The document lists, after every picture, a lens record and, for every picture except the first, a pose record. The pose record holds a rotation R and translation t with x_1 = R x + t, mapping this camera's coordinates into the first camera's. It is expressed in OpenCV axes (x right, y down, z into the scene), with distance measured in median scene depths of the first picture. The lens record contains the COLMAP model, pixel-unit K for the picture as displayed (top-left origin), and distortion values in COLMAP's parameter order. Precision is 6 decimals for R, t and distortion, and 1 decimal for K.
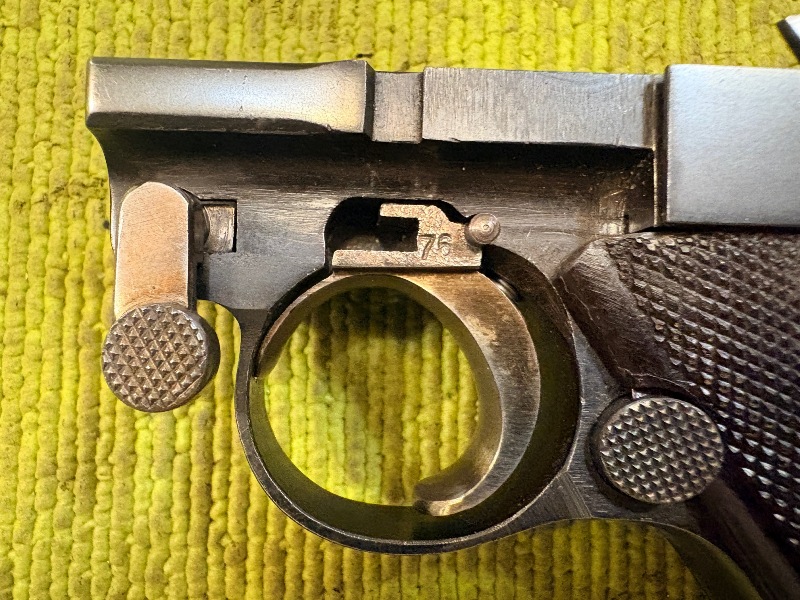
lens RADIAL K [[859.1, 0, 400.0], [0, 859.1, 300.0], [0, 0, 1]] dist [-0.033513, -0.032593]
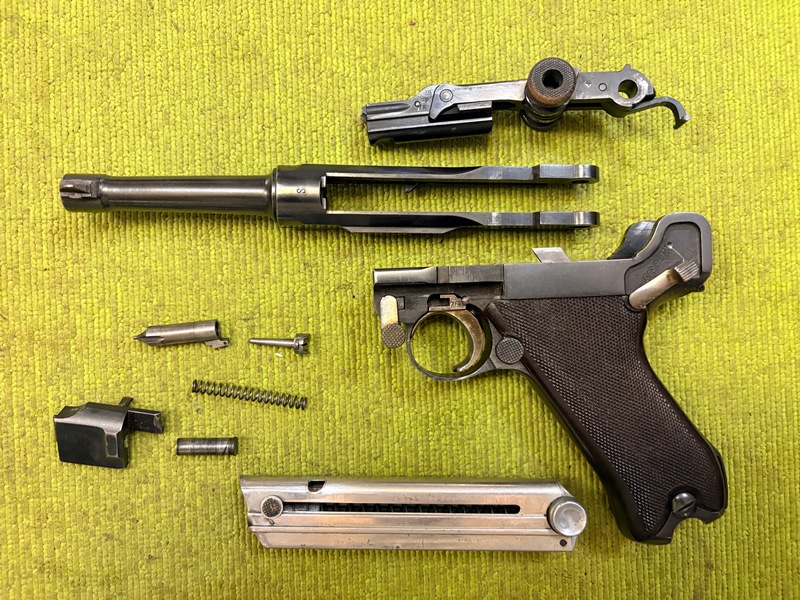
lens RADIAL K [[619.1, 0, 400.0], [0, 619.1, 300.0], [0, 0, 1]] dist [-0.123749, -0.000597]
pose [[0.996303, -0.066010, -0.054975, -0.038729], [0.067196, 0.997539, 0.020022, -0.116765], [0.053518, -0.023642, 0.998287, -1.416202]]
